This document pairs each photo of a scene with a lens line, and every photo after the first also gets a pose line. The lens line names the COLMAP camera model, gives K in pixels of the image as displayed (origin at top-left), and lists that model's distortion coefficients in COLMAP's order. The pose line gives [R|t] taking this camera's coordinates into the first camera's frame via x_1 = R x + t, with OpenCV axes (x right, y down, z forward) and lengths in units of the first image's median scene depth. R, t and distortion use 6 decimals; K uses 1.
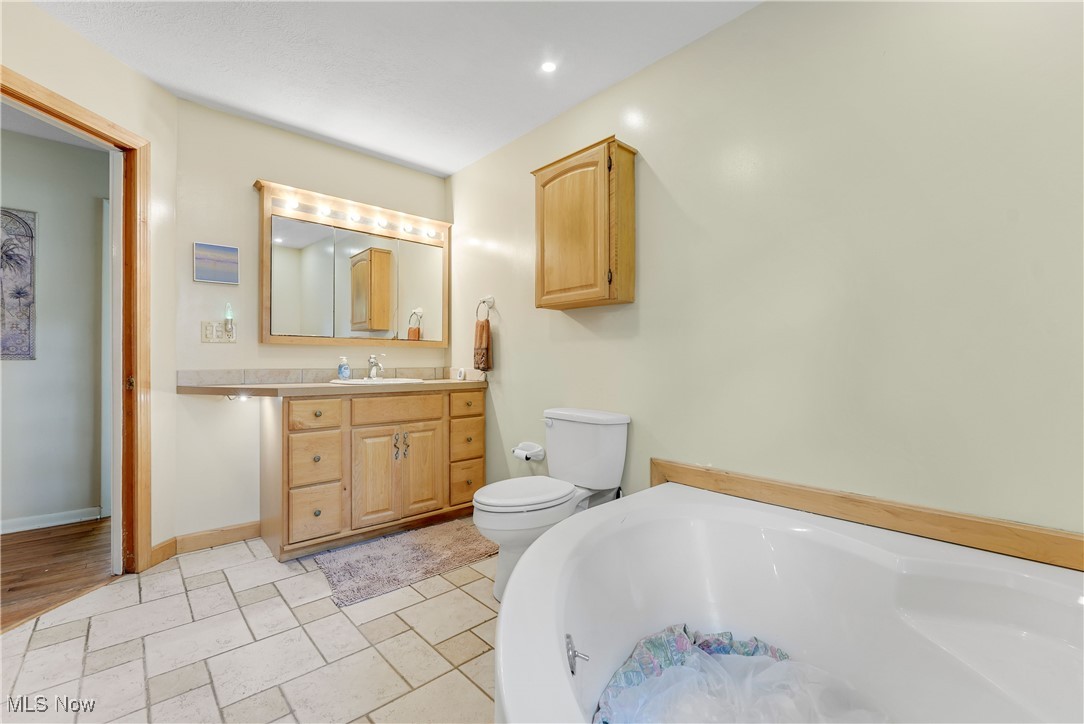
lens RADIAL K [[444.7, 0, 542.0], [0, 444.7, 364.6], [0, 0, 1]] dist [-0.018113, 0.001749]
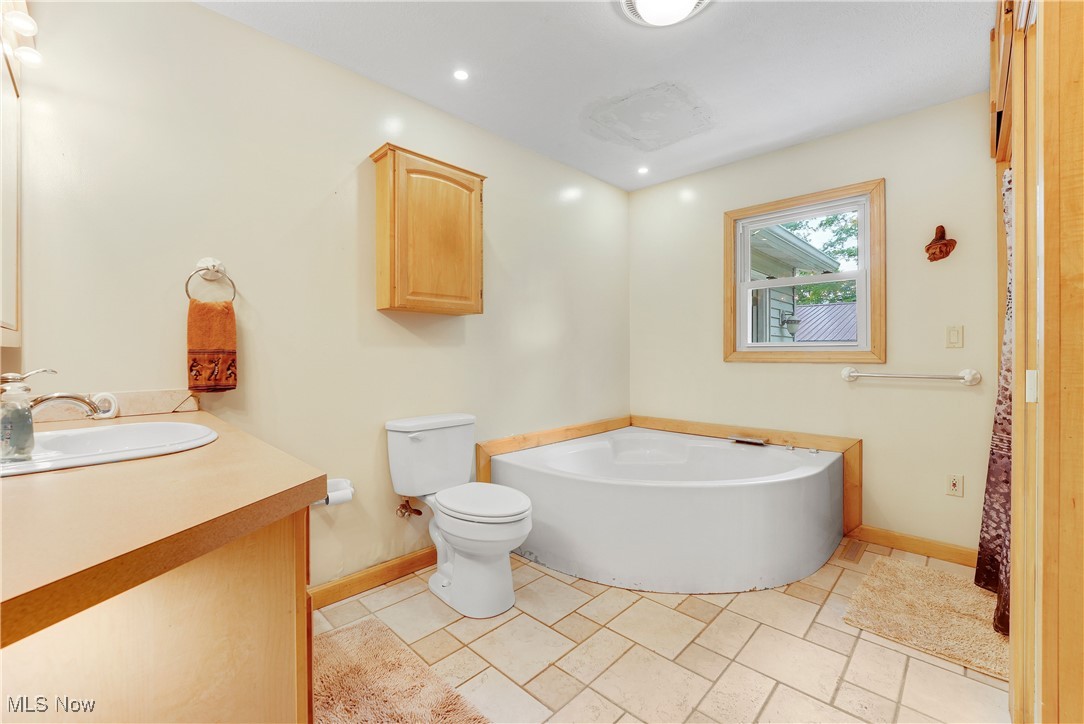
lens RADIAL K [[444.7, 0, 534.5], [0, 444.7, 354.0], [0, 0, 1]] dist [-0.018113, 0.001749]
pose [[-0.017877, -0.007152, 0.999815, -0.972891], [0.010103, 0.999922, 0.007334, -0.045960], [-0.999789, 0.010232, -0.017804, 0.840225]]
